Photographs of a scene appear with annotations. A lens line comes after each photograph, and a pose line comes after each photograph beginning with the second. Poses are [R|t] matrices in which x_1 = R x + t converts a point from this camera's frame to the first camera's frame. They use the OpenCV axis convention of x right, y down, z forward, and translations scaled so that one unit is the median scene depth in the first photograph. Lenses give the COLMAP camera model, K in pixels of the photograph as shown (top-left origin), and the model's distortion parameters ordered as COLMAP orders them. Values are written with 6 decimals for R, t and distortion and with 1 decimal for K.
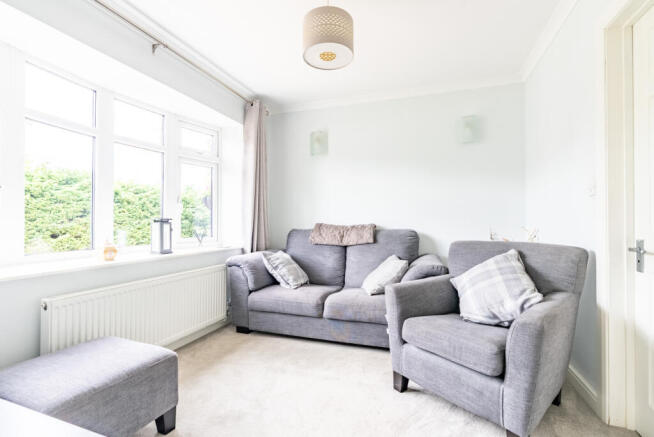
lens RADIAL K [[312.7, 0, 327.0], [0, 312.7, 218.5], [0, 0, 1]] dist [-0.000657, 0.000510]
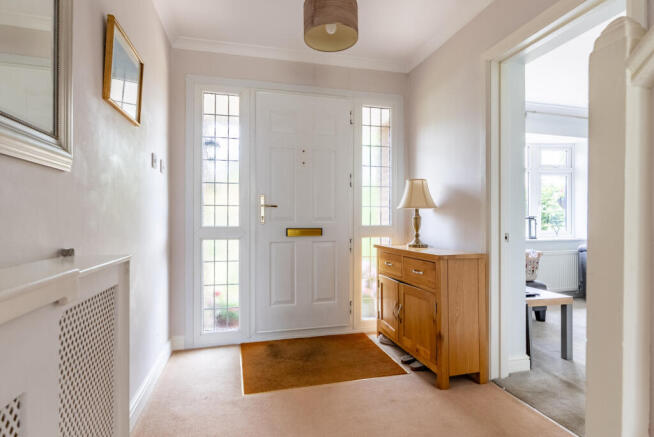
lens RADIAL K [[346.4, 0, 327.0], [0, 346.4, 218.5], [0, 0, 1]] dist [-0.003493, -0.000827]
pose [[0.573485, 0.003514, -0.819209, 0.254002], [0.004043, 0.999966, 0.007120, -0.005103], [0.819206, -0.007395, 0.573451, -0.679392]]
